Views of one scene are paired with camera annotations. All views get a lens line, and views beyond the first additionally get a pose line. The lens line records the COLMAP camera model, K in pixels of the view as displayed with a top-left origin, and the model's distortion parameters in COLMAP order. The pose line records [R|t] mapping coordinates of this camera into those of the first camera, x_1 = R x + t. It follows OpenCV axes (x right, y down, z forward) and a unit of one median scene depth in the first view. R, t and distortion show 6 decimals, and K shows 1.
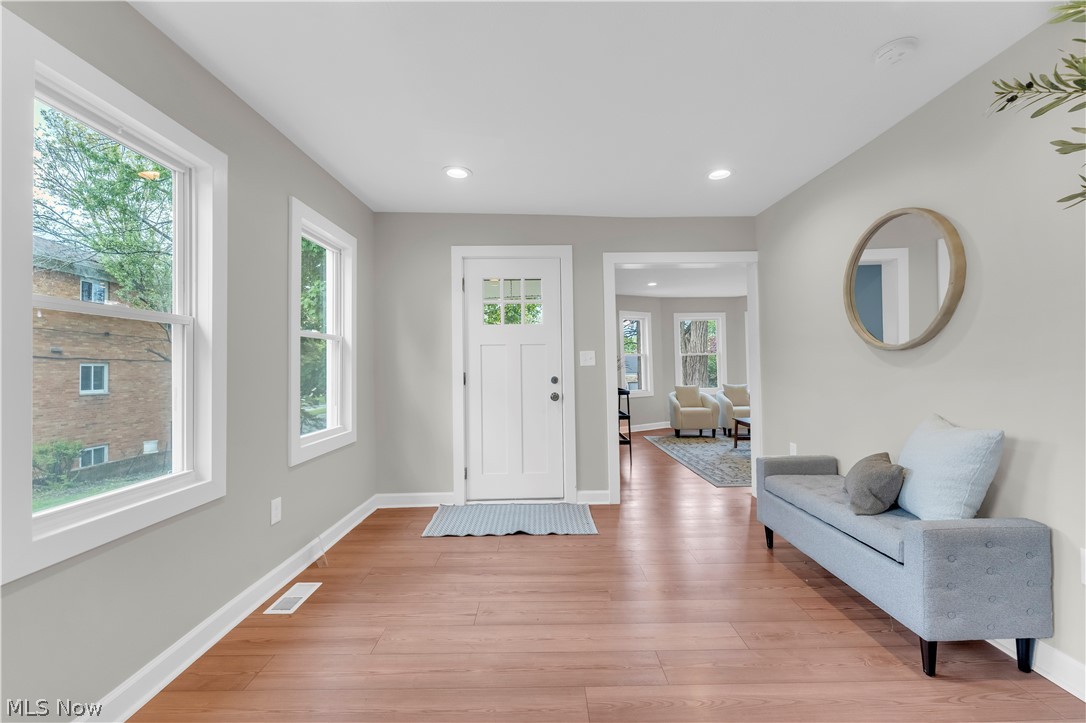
lens RADIAL K [[444.9, 0, 546.6], [0, 444.9, 365.8], [0, 0, 1]] dist [-0.004340, -0.000966]
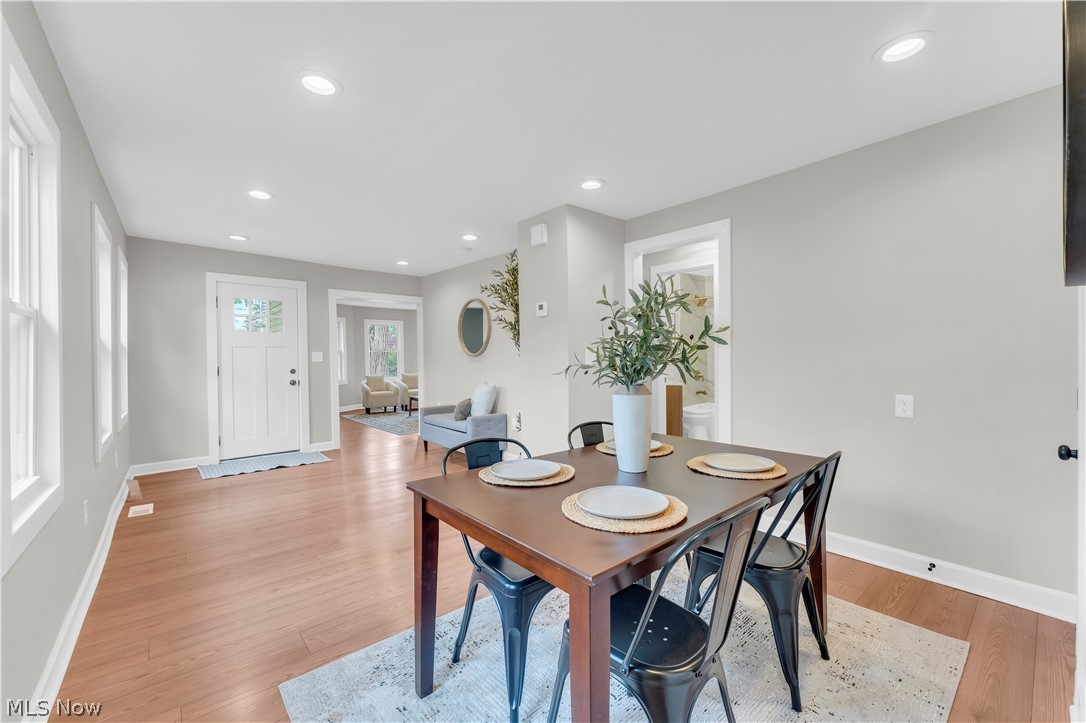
lens RADIAL K [[444.9, 0, 544.4], [0, 444.9, 358.3], [0, 0, 1]] dist [-0.004340, -0.000966]
pose [[0.767884, 0.003294, 0.640580, -0.285826], [-0.003370, 0.999994, -0.001102, -0.012625], [-0.640580, -0.001312, 0.767891, -0.671158]]
